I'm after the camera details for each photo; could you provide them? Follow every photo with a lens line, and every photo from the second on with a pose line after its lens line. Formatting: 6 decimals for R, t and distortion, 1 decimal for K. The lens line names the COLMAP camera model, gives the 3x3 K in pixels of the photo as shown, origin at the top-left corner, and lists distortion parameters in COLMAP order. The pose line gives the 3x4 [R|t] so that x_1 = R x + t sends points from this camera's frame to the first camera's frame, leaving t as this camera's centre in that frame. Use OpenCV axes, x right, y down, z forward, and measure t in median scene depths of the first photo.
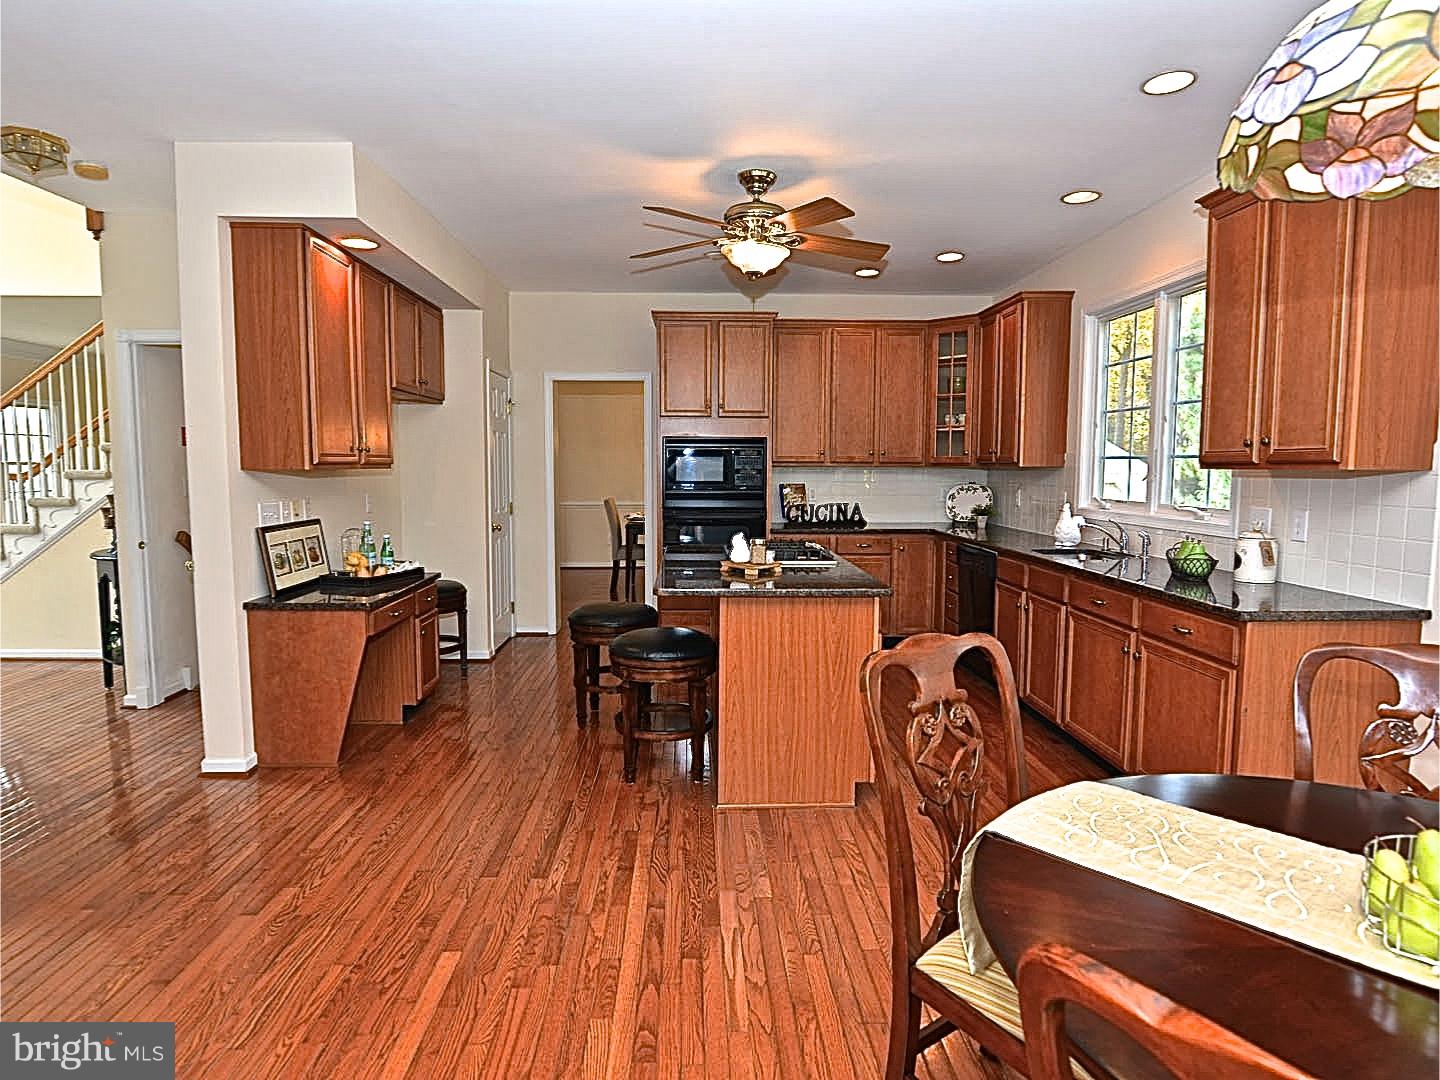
lens RADIAL K [[797.4, 0, 712.0], [0, 797.4, 537.0], [0, 0, 1]] dist [-0.036261, 0.012555]
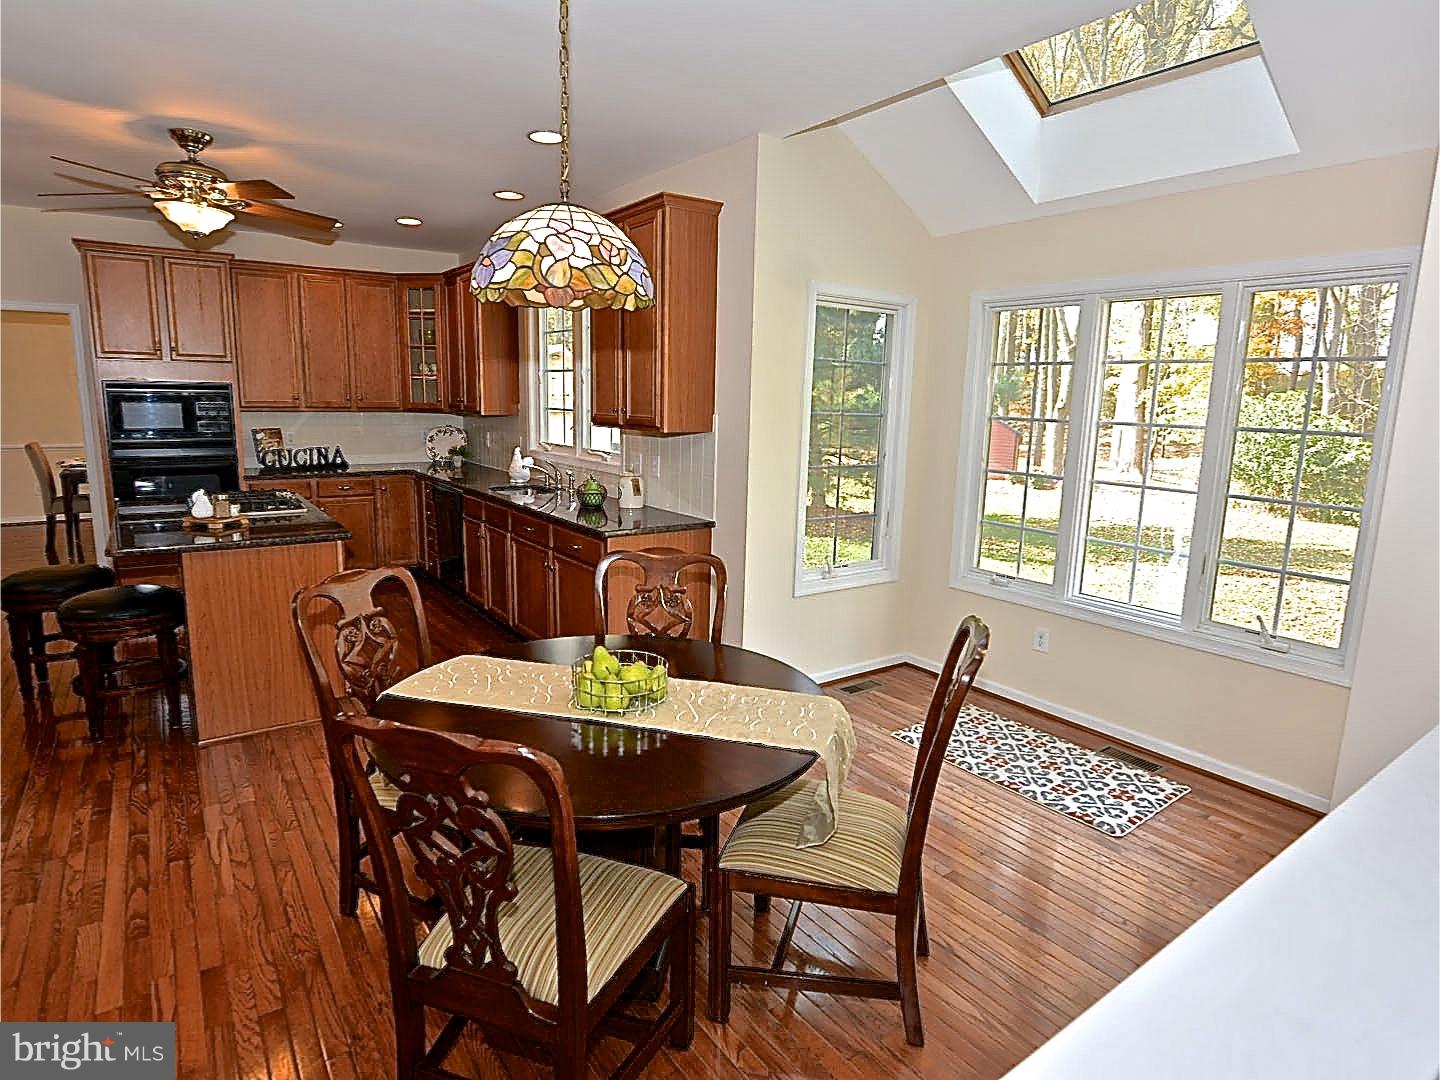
lens RADIAL K [[797.4, 0, 712.0], [0, 797.4, 537.0], [0, 0, 1]] dist [-0.036261, 0.012555]
pose [[0.832018, -0.081171, 0.548779, 0.019157], [0.029591, 0.994323, 0.102209, -0.025257], [-0.553960, -0.068801, 0.829696, -0.211858]]
